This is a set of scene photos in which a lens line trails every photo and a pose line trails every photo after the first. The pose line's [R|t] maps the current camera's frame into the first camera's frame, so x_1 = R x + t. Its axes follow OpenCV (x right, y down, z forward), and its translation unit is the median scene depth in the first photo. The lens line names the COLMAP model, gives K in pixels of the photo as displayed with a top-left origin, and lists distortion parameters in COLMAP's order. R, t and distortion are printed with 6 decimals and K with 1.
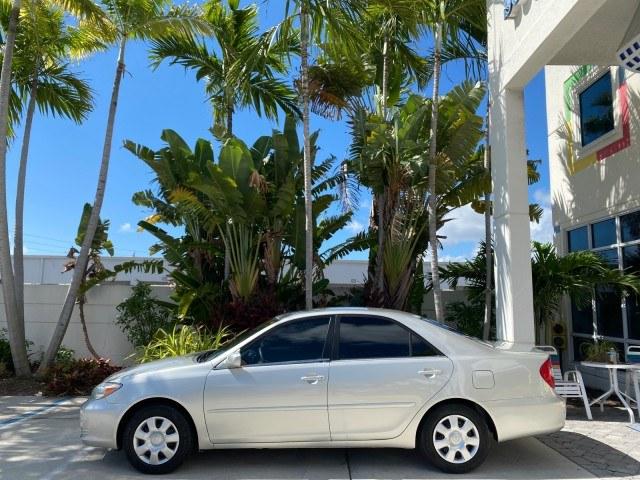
lens RADIAL K [[491.7, 0, 321.8], [0, 491.7, 236.4], [0, 0, 1]] dist [0.004426, -0.003449]
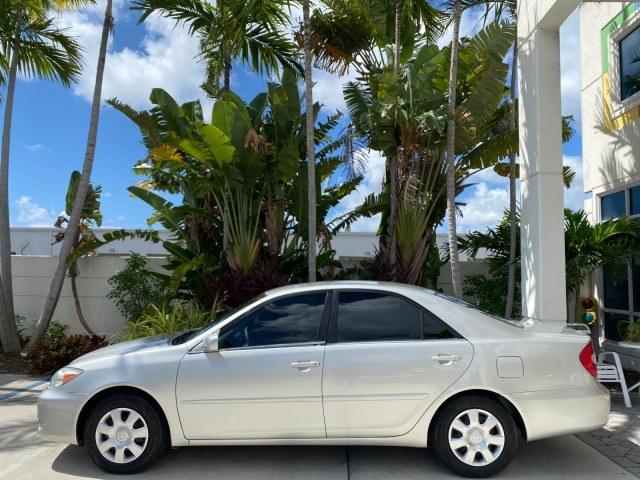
lens RADIAL K [[494.3, 0, 320.0], [0, 494.3, 233.1], [0, 0, 1]] dist [-0.000233, 0.001407]
pose [[0.999330, -0.003056, -0.036463, 0.021309], [0.004765, 0.998889, 0.046879, 0.013216], [0.036279, -0.047021, 0.998235, 0.091405]]
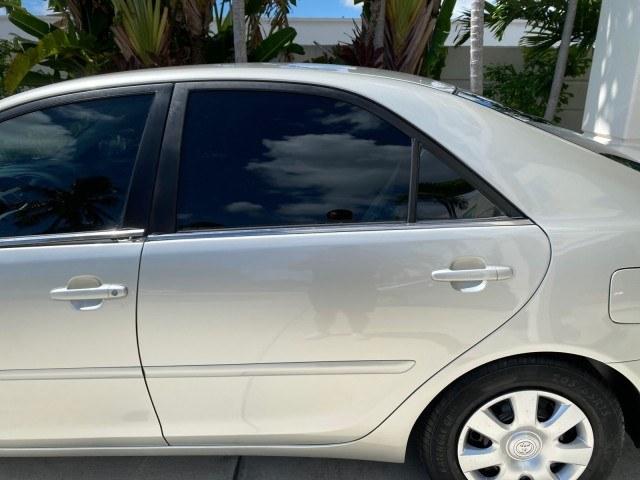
lens RADIAL K [[491.2, 0, 321.3], [0, 491.2, 238.9], [0, 0, 1]] dist [0.003813, -0.000959]
pose [[0.999583, -0.002266, -0.028775, 0.075552], [0.014546, 0.900623, 0.434359, 0.068308], [0.024931, -0.434596, 0.900280, 0.403804]]
